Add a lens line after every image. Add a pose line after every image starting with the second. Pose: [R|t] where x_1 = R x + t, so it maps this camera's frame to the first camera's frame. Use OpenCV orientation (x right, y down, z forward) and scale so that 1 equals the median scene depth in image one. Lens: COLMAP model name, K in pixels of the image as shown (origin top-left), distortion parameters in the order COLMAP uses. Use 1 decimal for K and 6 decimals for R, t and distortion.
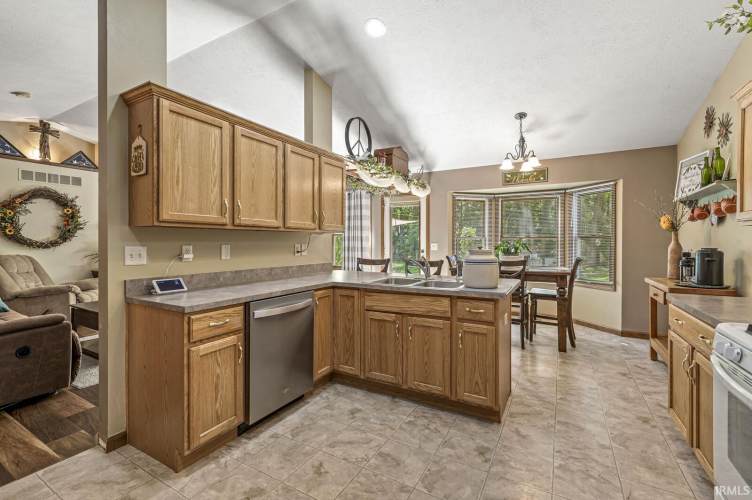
lens RADIAL K [[332.0, 0, 376.0], [0, 332.0, 250.0], [0, 0, 1]] dist [0.003795, 0.000344]
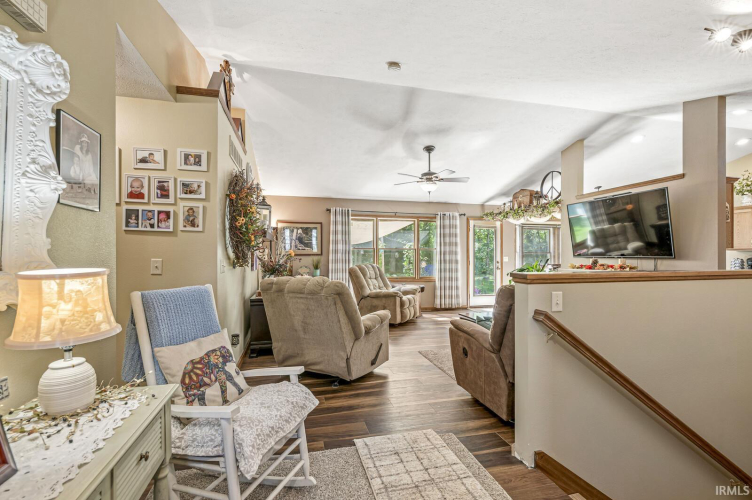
lens RADIAL K [[326.1, 0, 376.0], [0, 326.1, 250.0], [0, 0, 1]] dist [0.001480, 0.000096]
pose [[0.719710, 0.003325, 0.694267, -1.194327], [0.013157, 0.999744, -0.018427, -0.029038], [-0.694150, 0.022397, 0.719482, 0.386388]]
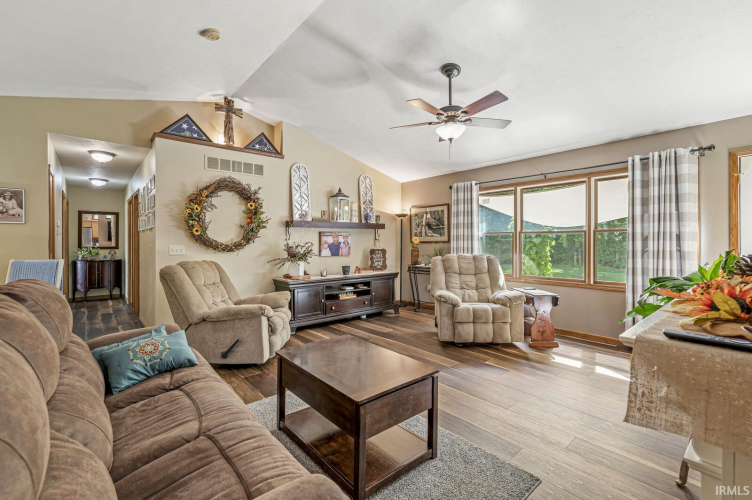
lens RADIAL K [[332.0, 0, 376.0], [0, 332.0, 250.0], [0, 0, 1]] dist [0.003795, 0.000344]
pose [[0.945137, 0.001991, -0.326668, -0.377392], [-0.002337, 0.999997, -0.000666, -0.009488], [0.326666, 0.001393, 0.945139, 0.339204]]
